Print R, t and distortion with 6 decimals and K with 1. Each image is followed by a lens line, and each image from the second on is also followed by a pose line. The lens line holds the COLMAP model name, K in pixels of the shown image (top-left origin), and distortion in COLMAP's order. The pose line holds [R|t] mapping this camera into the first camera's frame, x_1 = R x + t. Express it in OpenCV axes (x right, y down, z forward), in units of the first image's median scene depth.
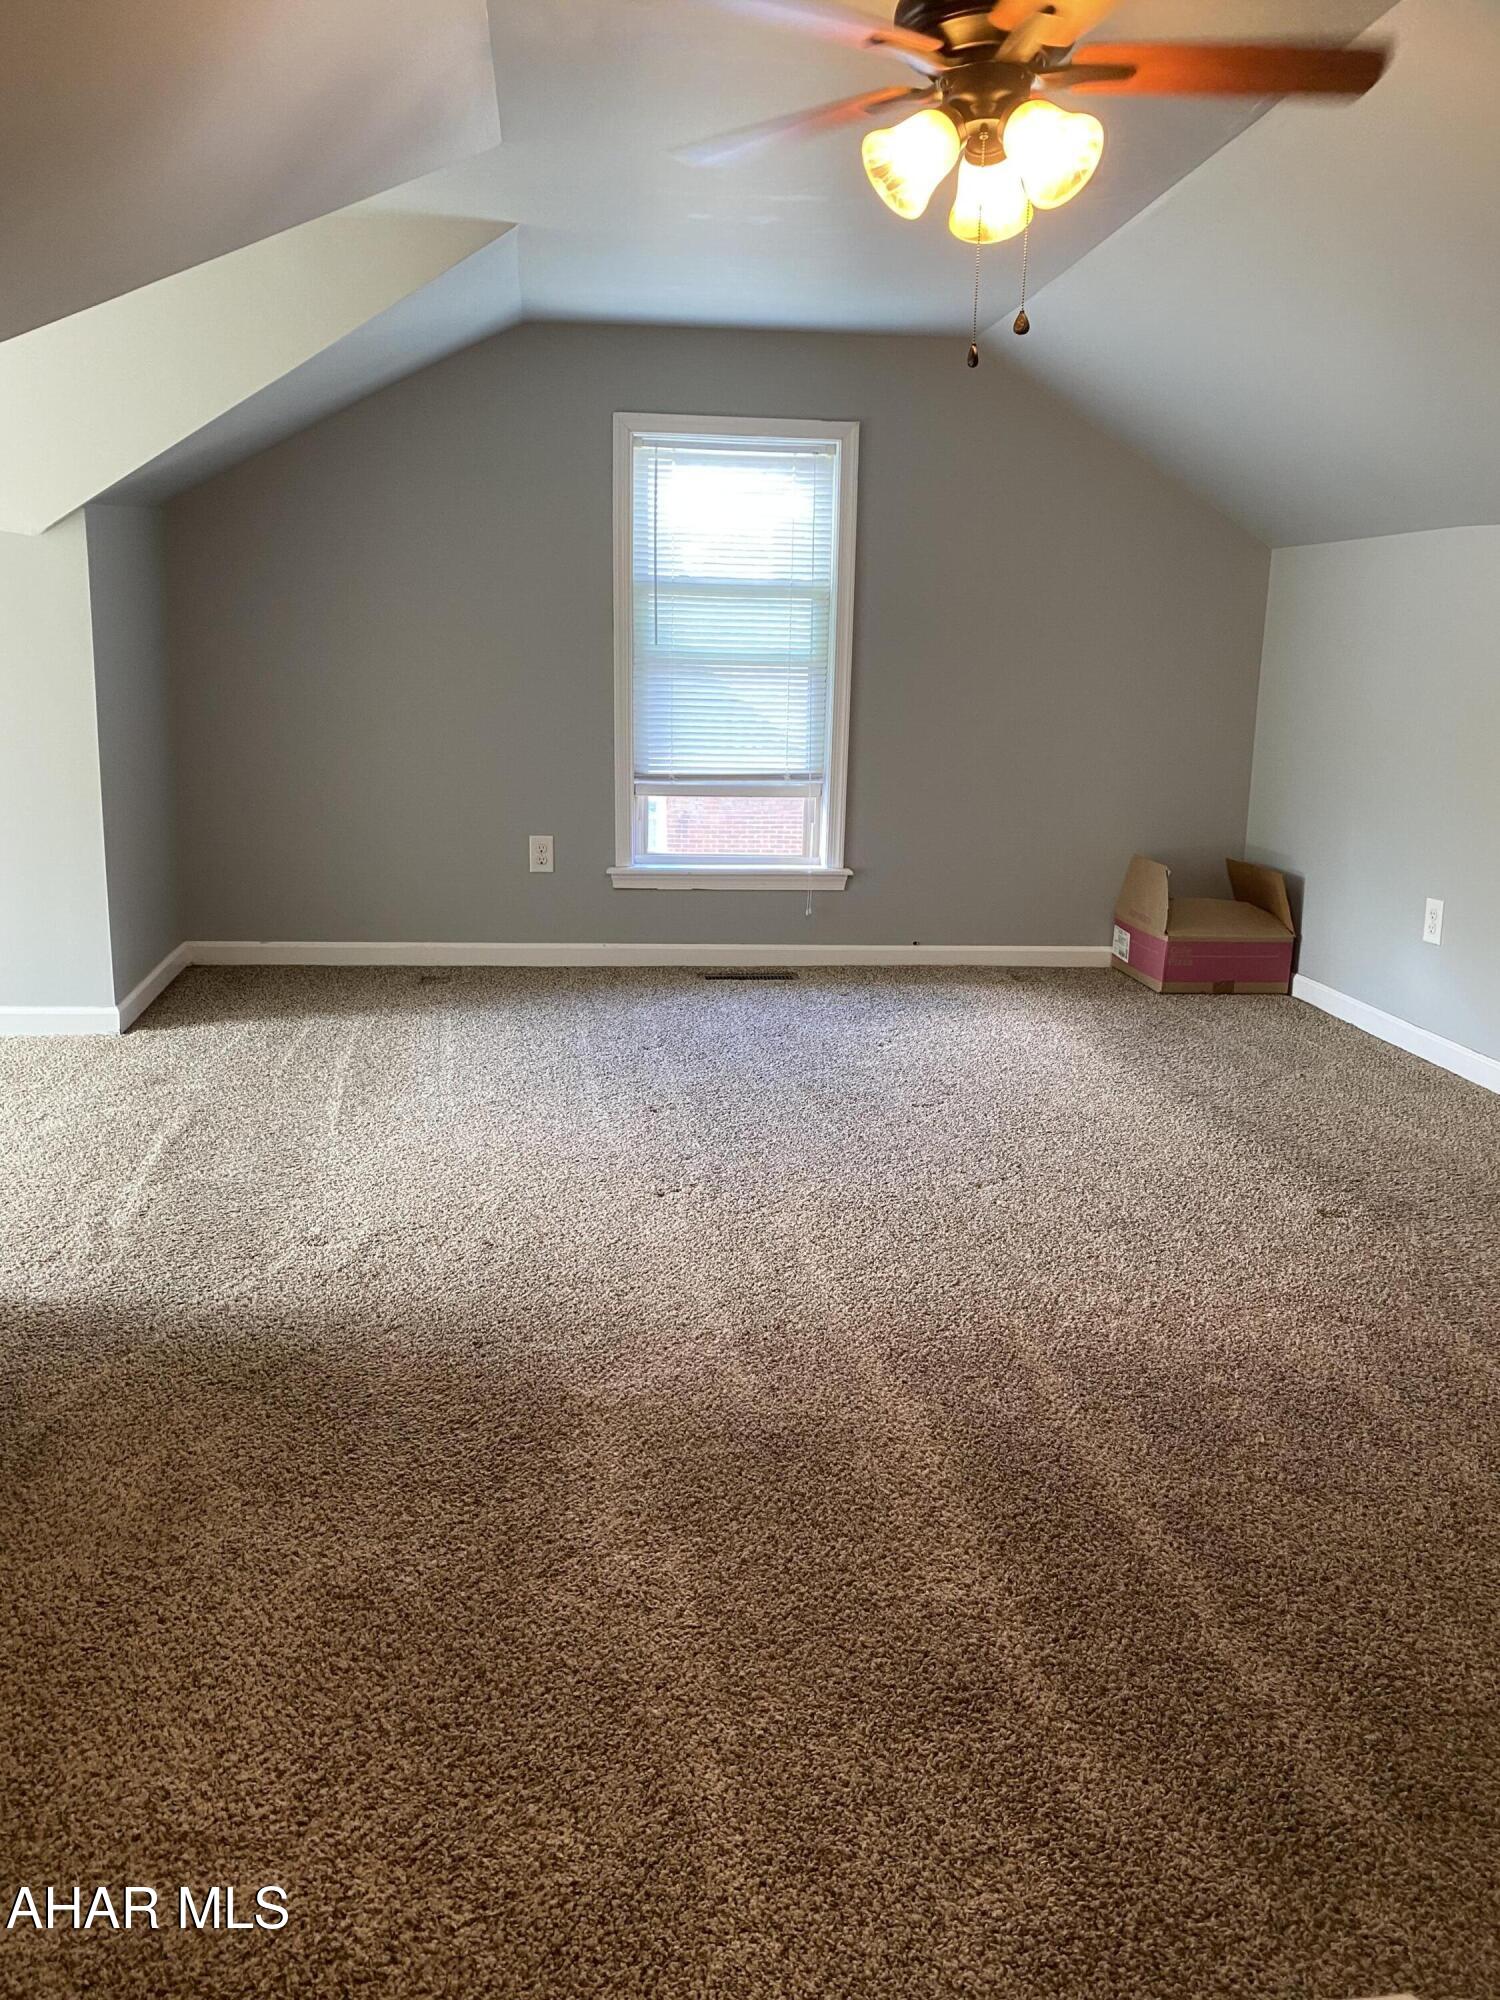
lens RADIAL K [[1525.4, 0, 751.2], [0, 1525.4, 1015.7], [0, 0, 1]] dist [0.050398, -0.054123]
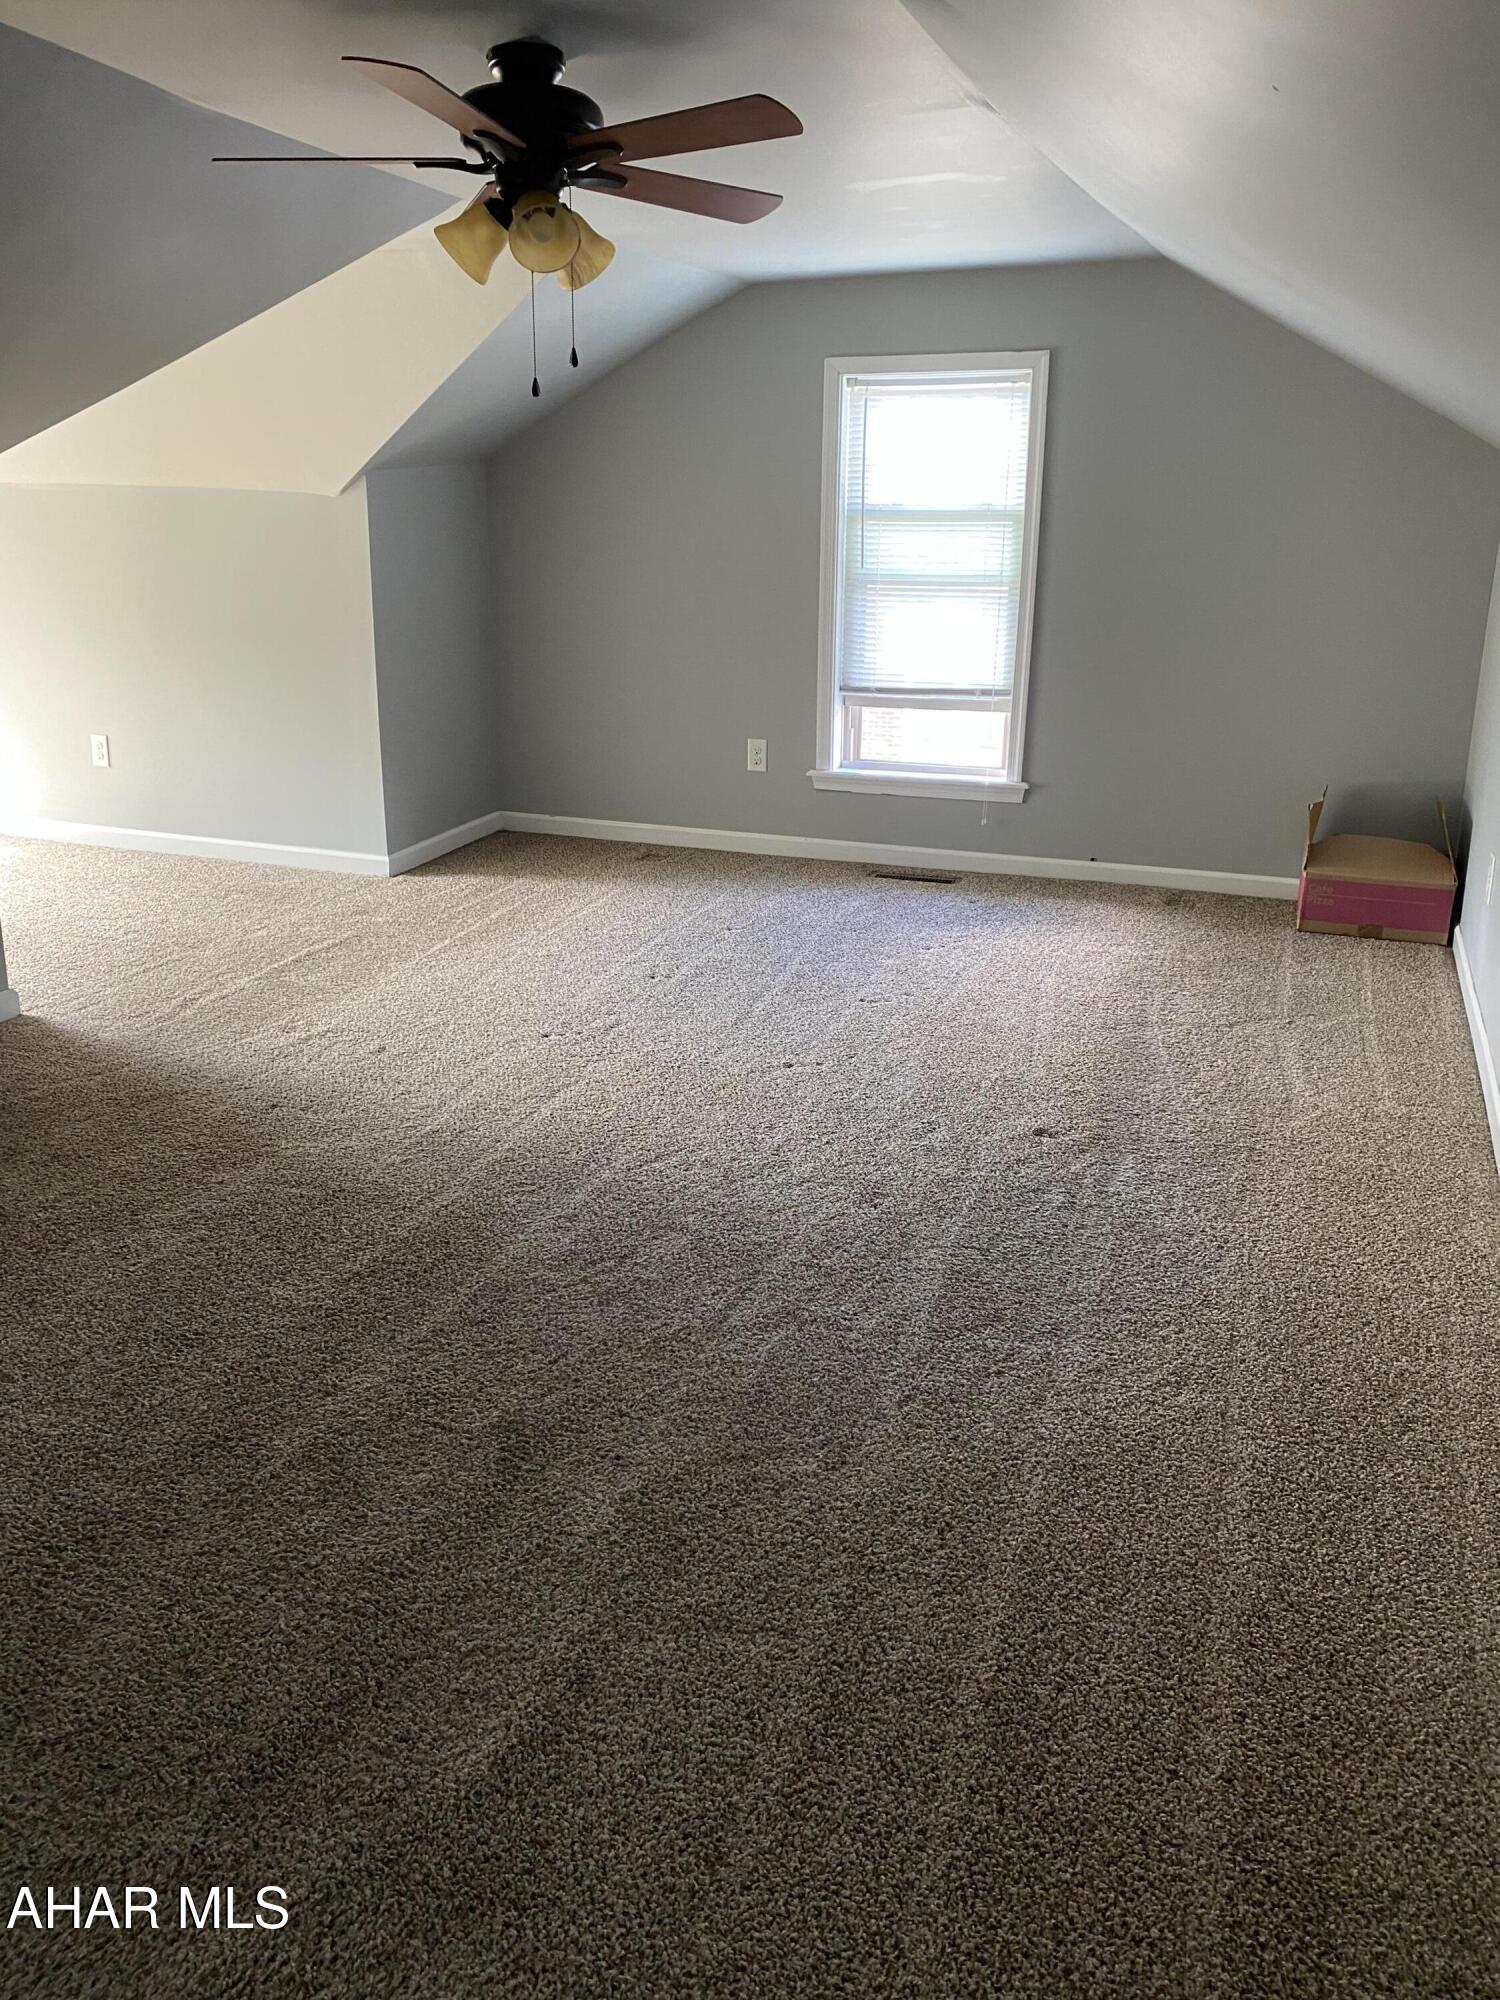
lens RADIAL K [[1525.4, 0, 741.8], [0, 1525.4, 990.2], [0, 0, 1]] dist [0.050398, -0.054123]
pose [[0.884043, 0.120090, -0.451714, 0.398681], [-0.094012, 0.992365, 0.079835, -0.021572], [0.457853, -0.028111, 0.888583, -0.026240]]
